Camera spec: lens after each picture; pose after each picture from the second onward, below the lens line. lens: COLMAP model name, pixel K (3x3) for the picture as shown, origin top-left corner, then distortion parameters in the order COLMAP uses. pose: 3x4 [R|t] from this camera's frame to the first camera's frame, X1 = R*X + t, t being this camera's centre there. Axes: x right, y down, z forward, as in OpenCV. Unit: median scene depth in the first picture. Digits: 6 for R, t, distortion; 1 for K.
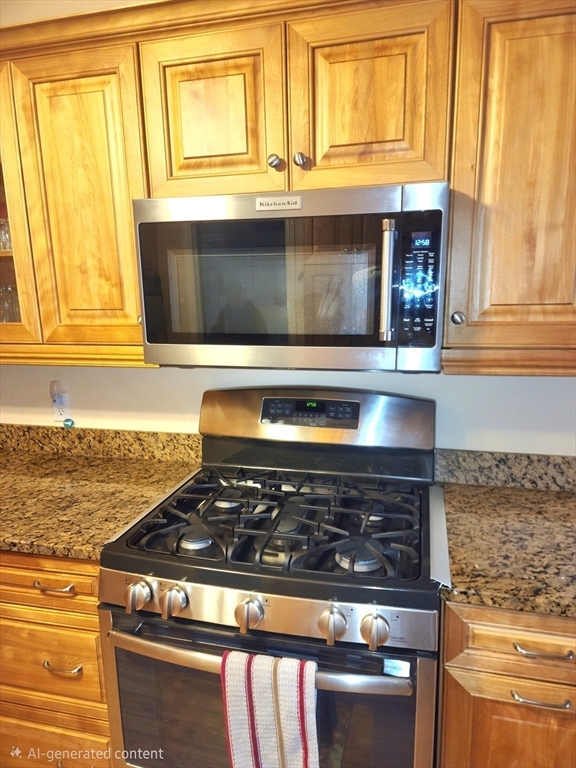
lens RADIAL K [[509.4, 0, 291.6], [0, 509.4, 388.6], [0, 0, 1]] dist [0.062450, -0.043893]
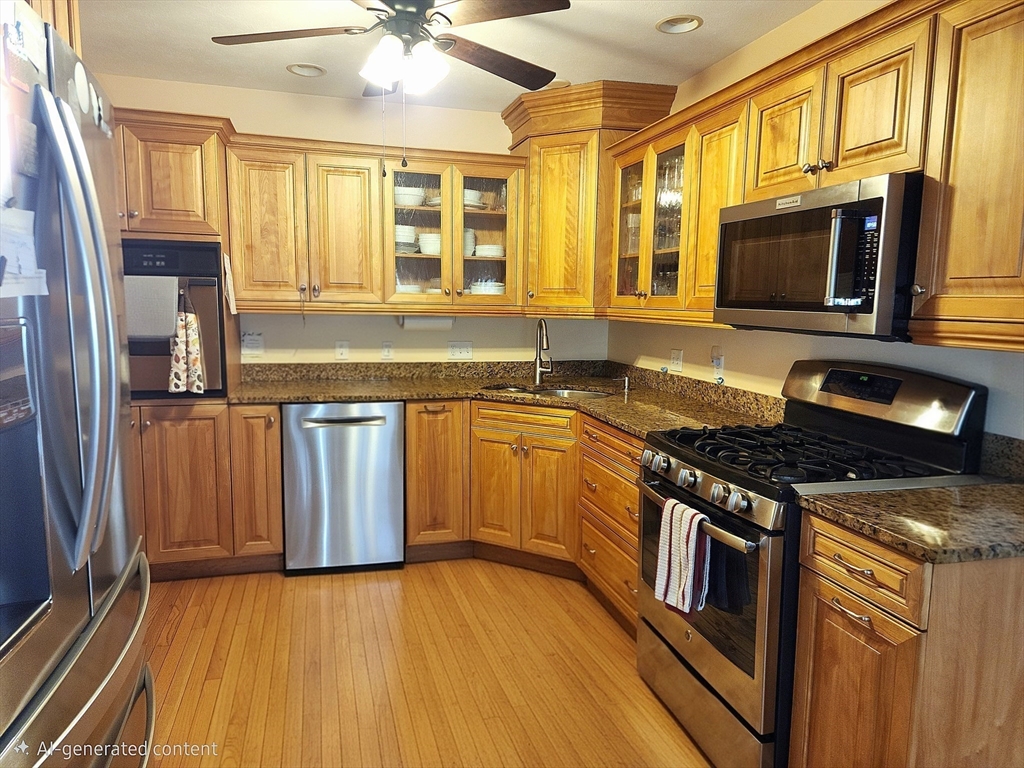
lens RADIAL K [[679.2, 0, 507.6], [0, 679.2, 383.6], [0, 0, 1]] dist [0.062450, -0.043893]
pose [[0.491319, 0.133269, -0.860724, 1.116112], [-0.185742, 0.981524, 0.045947, 0.140107], [0.850944, 0.137298, 0.506995, -0.419694]]
